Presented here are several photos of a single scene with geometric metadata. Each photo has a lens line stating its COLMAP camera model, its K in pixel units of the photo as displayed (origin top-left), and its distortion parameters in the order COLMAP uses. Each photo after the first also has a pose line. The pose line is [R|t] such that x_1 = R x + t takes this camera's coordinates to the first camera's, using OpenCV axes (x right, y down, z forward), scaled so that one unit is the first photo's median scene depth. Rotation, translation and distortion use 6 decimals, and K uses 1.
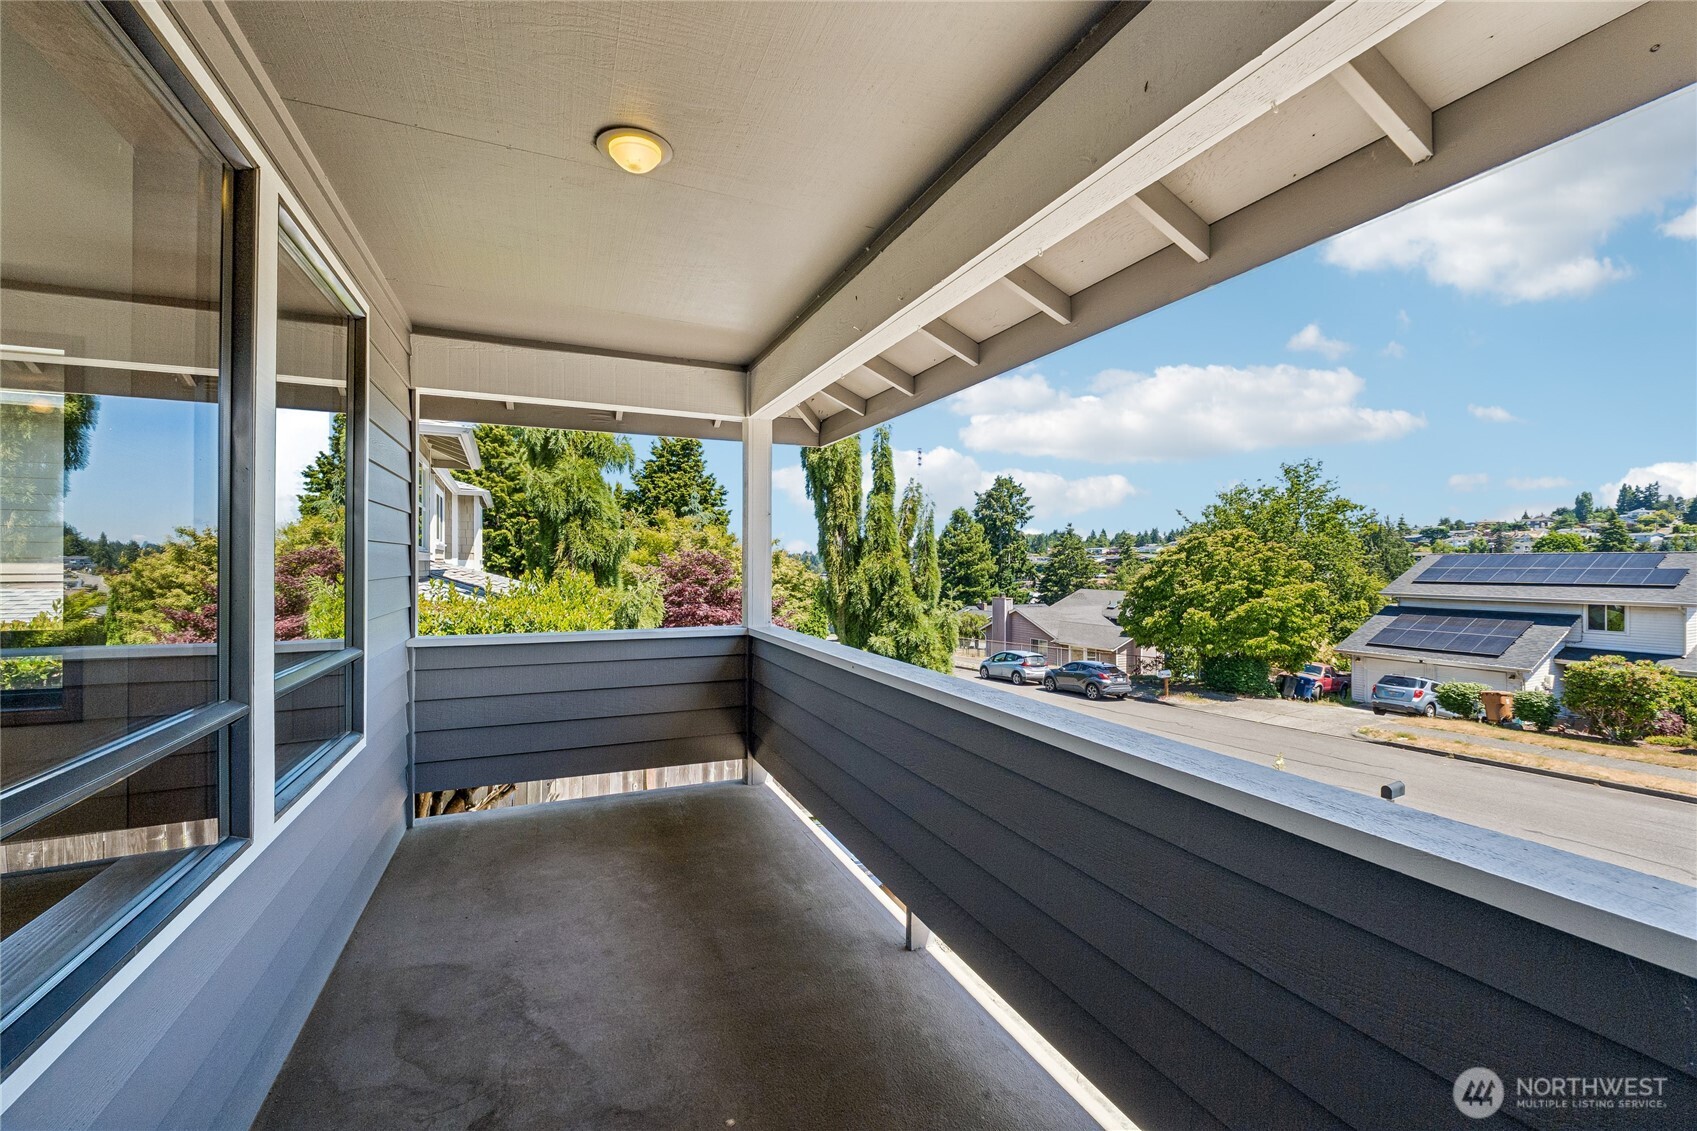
lens RADIAL K [[720.7, 0, 853.9], [0, 720.7, 561.2], [0, 0, 1]] dist [-0.002924, -0.000583]
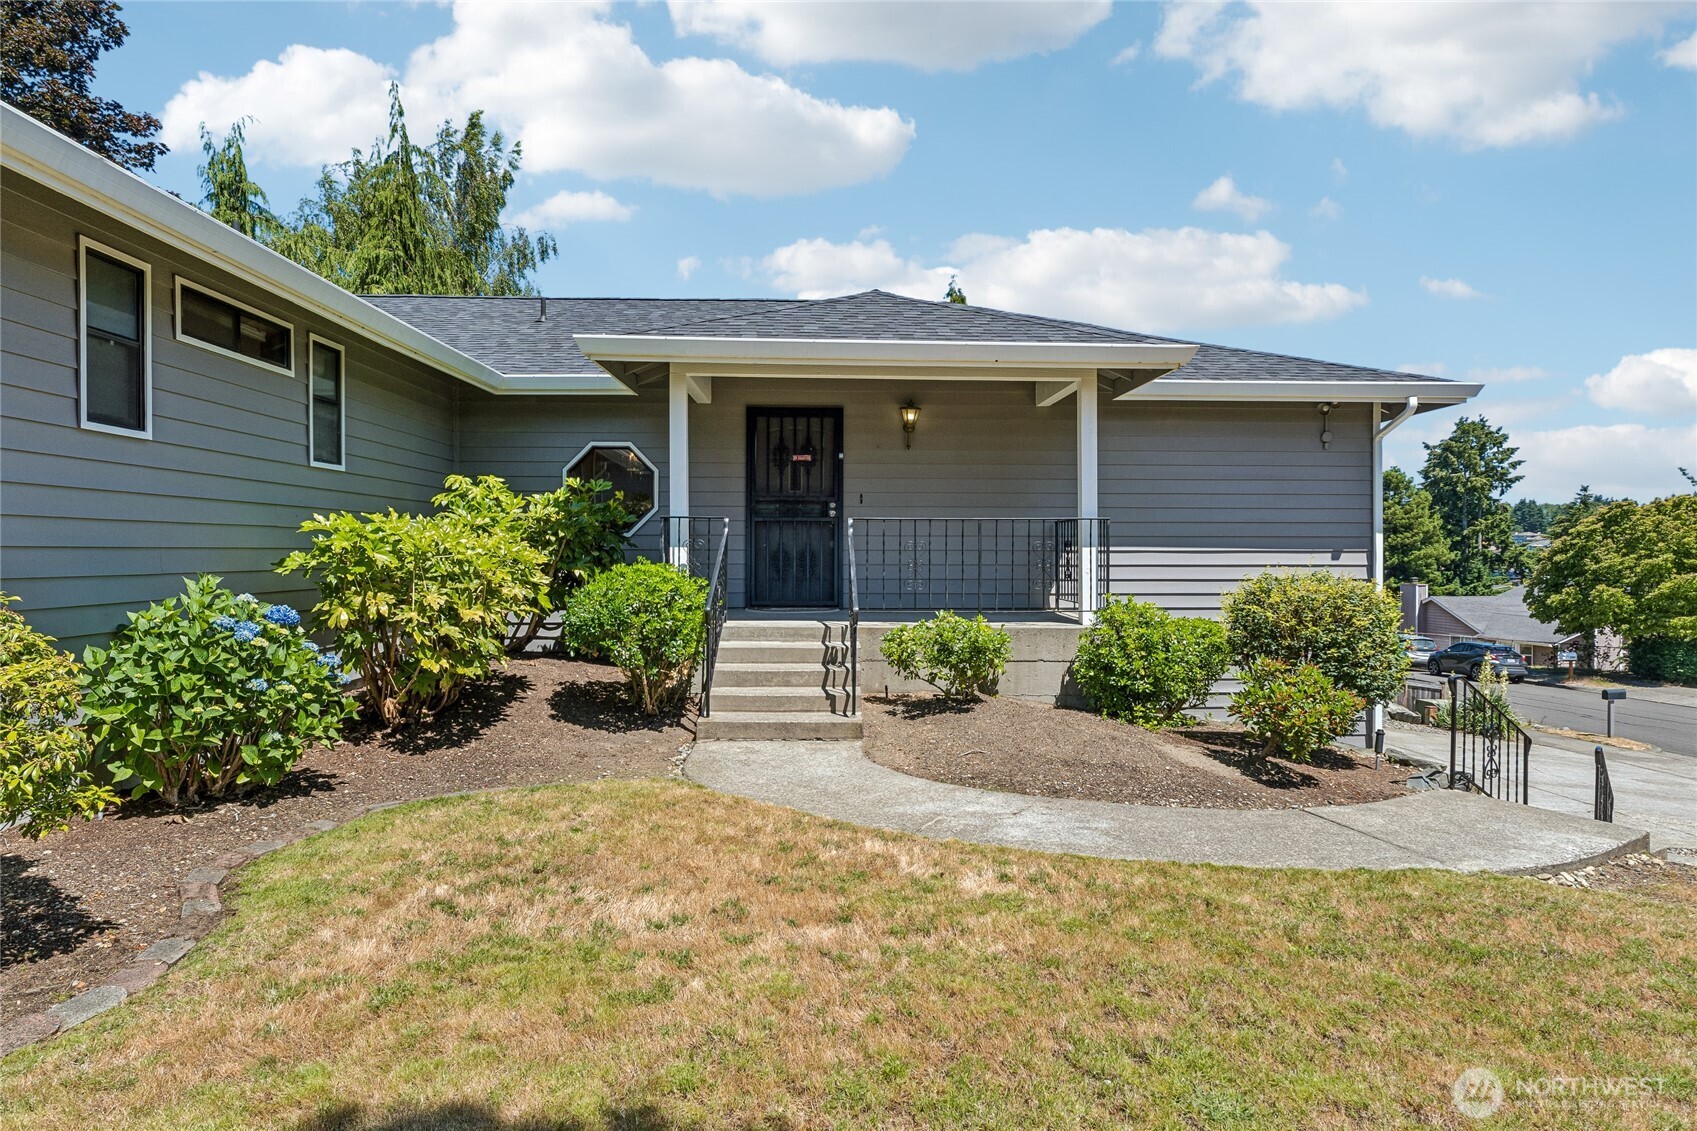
lens RADIAL K [[1072.7, 0, 848.5], [0, 1072.7, 565.5], [0, 0, 1]] dist [-0.002985, -0.000976]
pose [[0.937611, 0.001816, -0.347681, 0.012879], [0.002555, 0.999923, 0.012113, 0.005925], [0.347677, -0.012245, 0.937535, -0.151580]]
